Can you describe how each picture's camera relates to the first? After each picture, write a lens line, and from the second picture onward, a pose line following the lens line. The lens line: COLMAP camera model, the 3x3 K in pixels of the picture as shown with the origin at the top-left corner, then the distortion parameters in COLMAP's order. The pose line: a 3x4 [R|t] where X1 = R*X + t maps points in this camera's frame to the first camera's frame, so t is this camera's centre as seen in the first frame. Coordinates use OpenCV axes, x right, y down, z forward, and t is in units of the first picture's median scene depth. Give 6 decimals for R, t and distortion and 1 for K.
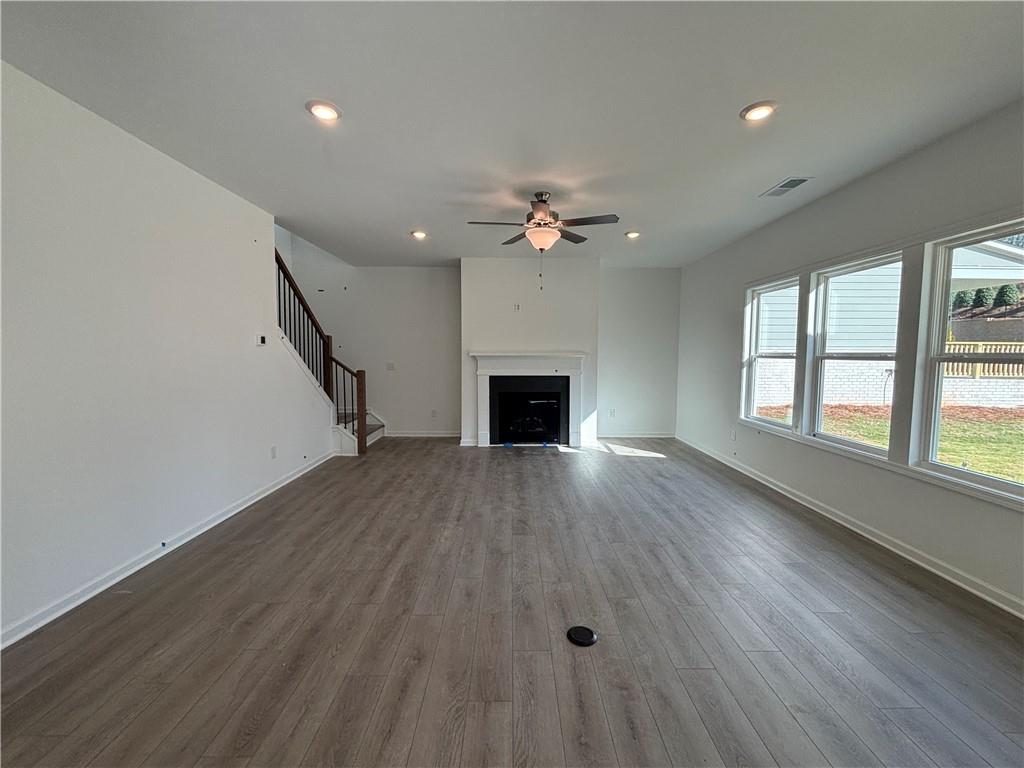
lens RADIAL K [[413.9, 0, 511.3], [0, 413.9, 382.0], [0, 0, 1]] dist [0.007105, -0.003219]
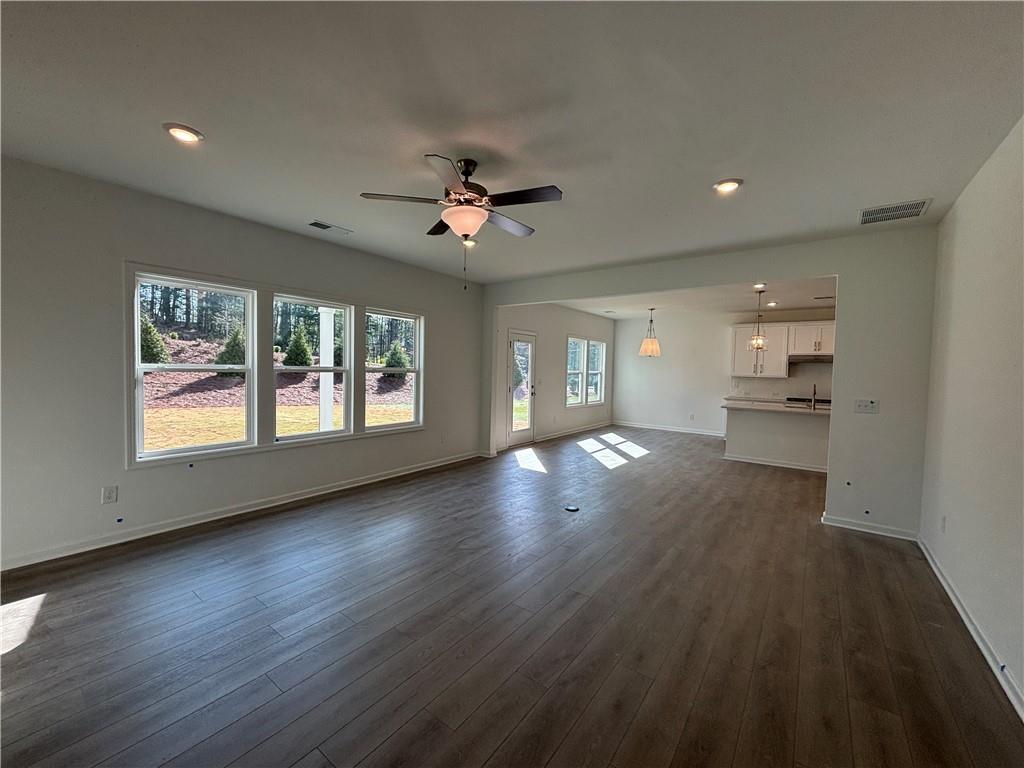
lens RADIAL K [[413.9, 0, 512.5], [0, 413.9, 384.5], [0, 0, 1]] dist [0.007105, -0.003219]
pose [[-0.804177, -0.045201, 0.592669, -0.338461], [0.018431, 0.994728, 0.100874, -0.095650], [-0.594104, 0.092044, -0.799104, 1.184272]]
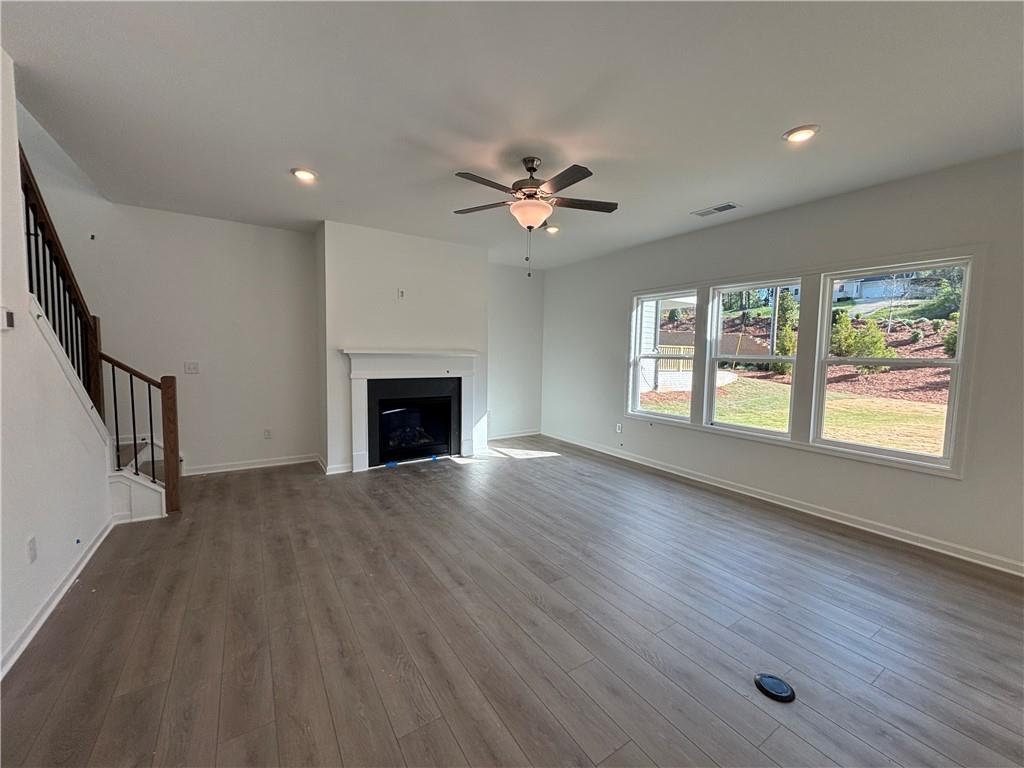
lens RADIAL K [[413.9, 0, 513.8], [0, 413.9, 382.8], [0, 0, 1]] dist [0.007105, -0.003219]
pose [[0.836402, -0.030139, 0.547288, -0.313138], [0.023872, 0.999543, 0.018562, -0.020573], [-0.547597, -0.002461, 0.836738, 0.246056]]
